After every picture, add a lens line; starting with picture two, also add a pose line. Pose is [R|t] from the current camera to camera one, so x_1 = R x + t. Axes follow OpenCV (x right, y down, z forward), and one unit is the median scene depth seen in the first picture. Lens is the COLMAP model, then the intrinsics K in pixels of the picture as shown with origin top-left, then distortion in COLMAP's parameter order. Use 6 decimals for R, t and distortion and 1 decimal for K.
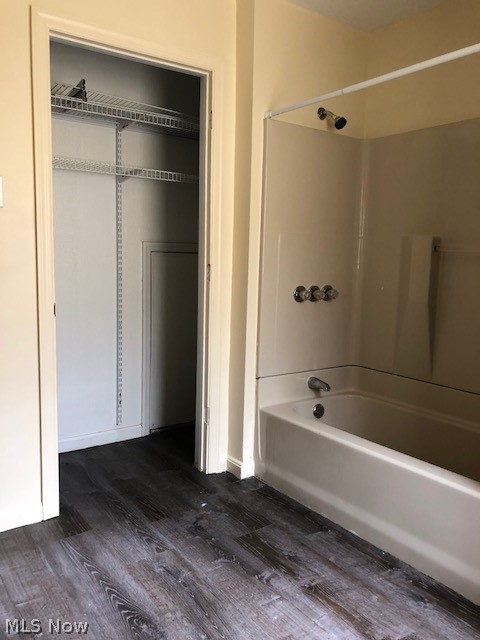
lens RADIAL K [[526.3, 0, 239.0], [0, 526.3, 316.6], [0, 0, 1]] dist [-0.001961, 0.016043]
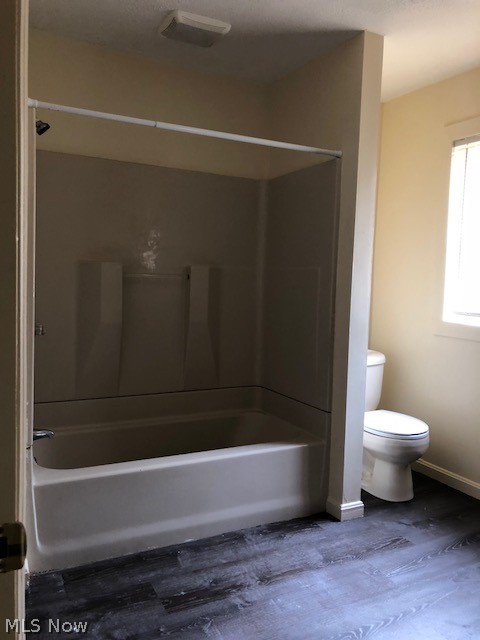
lens RADIAL K [[526.3, 0, 240.0], [0, 526.3, 322.9], [0, 0, 1]] dist [-0.001961, 0.016043]
pose [[0.138530, -0.099794, 0.985318, -0.861173], [0.079981, 0.992788, 0.089306, -0.133603], [-0.987123, 0.066435, 0.145512, 0.771977]]
